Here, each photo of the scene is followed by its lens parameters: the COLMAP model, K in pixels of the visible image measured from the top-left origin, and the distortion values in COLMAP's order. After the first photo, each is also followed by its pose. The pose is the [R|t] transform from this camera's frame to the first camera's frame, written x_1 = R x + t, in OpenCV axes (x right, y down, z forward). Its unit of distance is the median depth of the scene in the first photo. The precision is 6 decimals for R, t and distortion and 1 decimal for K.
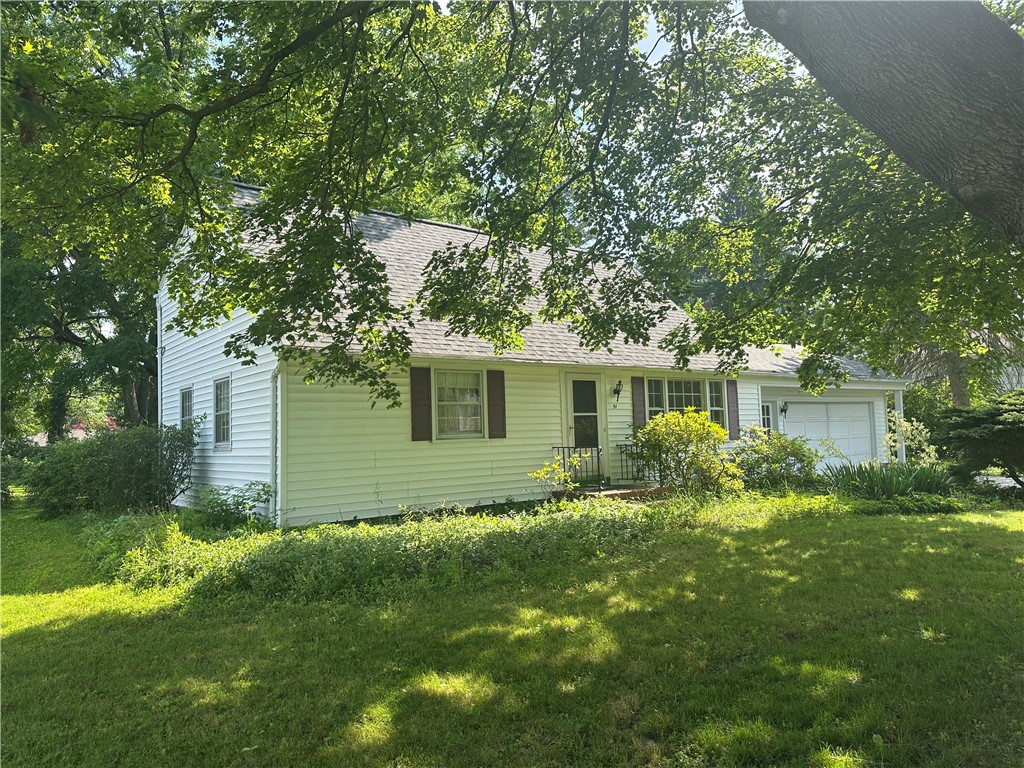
lens RADIAL K [[720.2, 0, 515.0], [0, 720.2, 385.1], [0, 0, 1]] dist [0.030363, -0.001376]
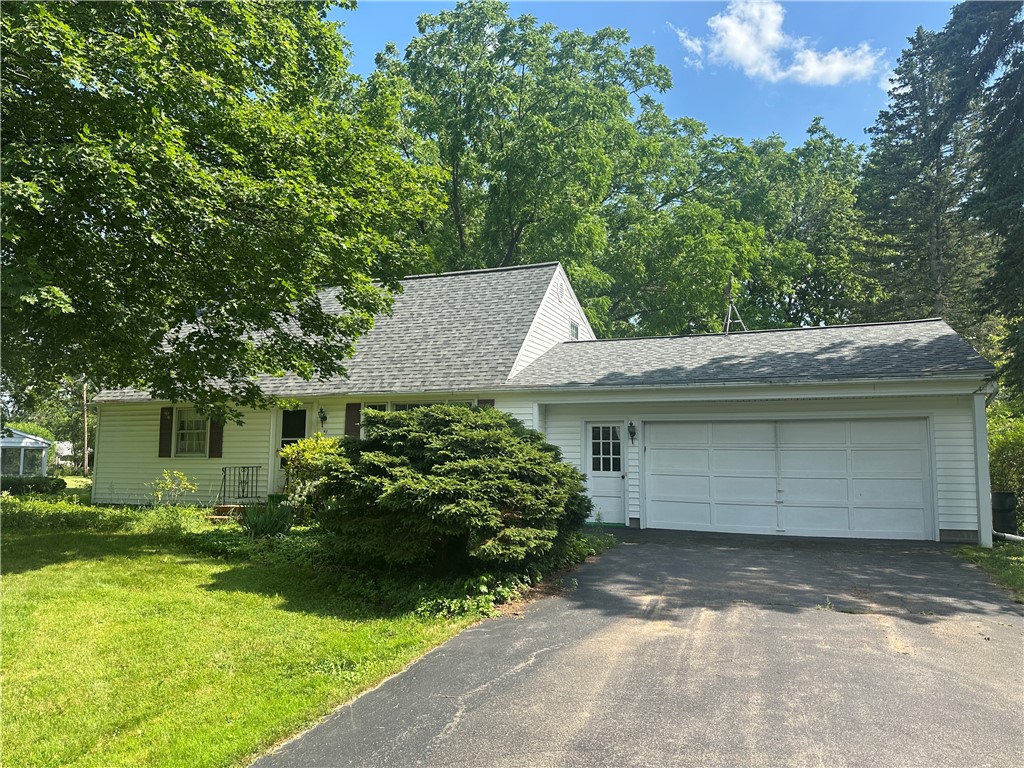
lens RADIAL K [[720.2, 0, 510.4], [0, 720.2, 382.7], [0, 0, 1]] dist [0.030363, -0.001376]
pose [[0.518015, -0.028962, -0.854881, 1.383866], [0.052452, 0.998621, -0.002049, -0.032188], [0.853762, -0.043779, 0.518820, 0.770477]]
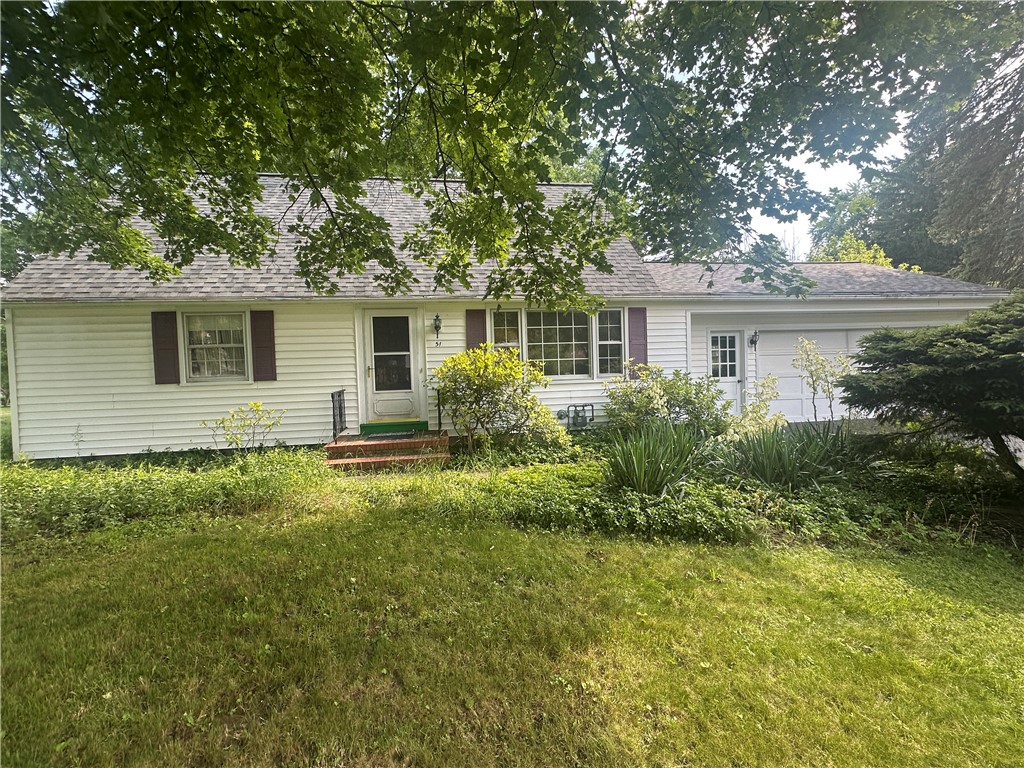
lens RADIAL K [[471.9, 0, 508.9], [0, 471.9, 381.0], [0, 0, 1]] dist [0.000317, -0.000051]
pose [[0.875014, 0.024622, -0.483471, 0.568523], [0.035853, 0.992667, 0.115442, 0.011839], [0.482769, -0.118347, 0.867714, 0.597884]]
